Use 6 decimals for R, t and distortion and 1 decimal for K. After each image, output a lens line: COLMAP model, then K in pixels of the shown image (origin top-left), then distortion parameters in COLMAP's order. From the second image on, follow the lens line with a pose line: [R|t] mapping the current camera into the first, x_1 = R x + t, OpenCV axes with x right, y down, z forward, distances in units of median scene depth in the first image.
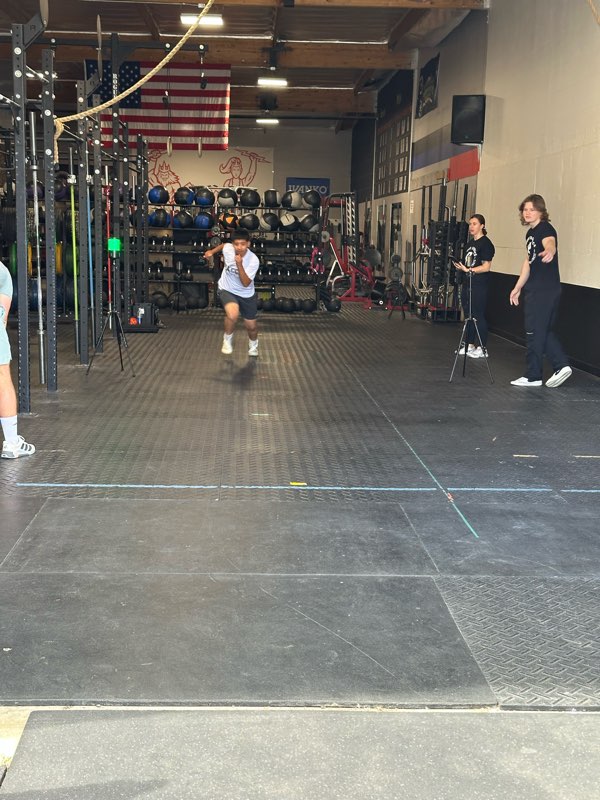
lens RADIAL K [[1246.3, 0, 300.0], [0, 1246.3, 400.0], [0, 0, 1]] dist [0.504823, -1.901598]
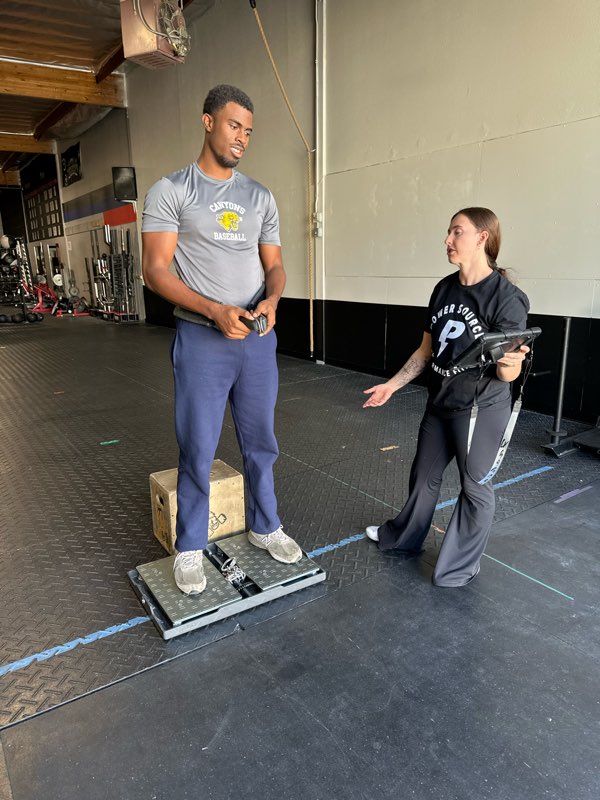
lens RADIAL K [[580.8, 0, 300.0], [0, 580.8, 400.0], [0, 0, 1]] dist [0.003119, -0.006663]
pose [[0.839746, -0.162599, 0.518063, -0.072695], [0.108743, 0.985142, 0.132931, -0.035691], [-0.531980, -0.055293, 0.844950, 0.269757]]
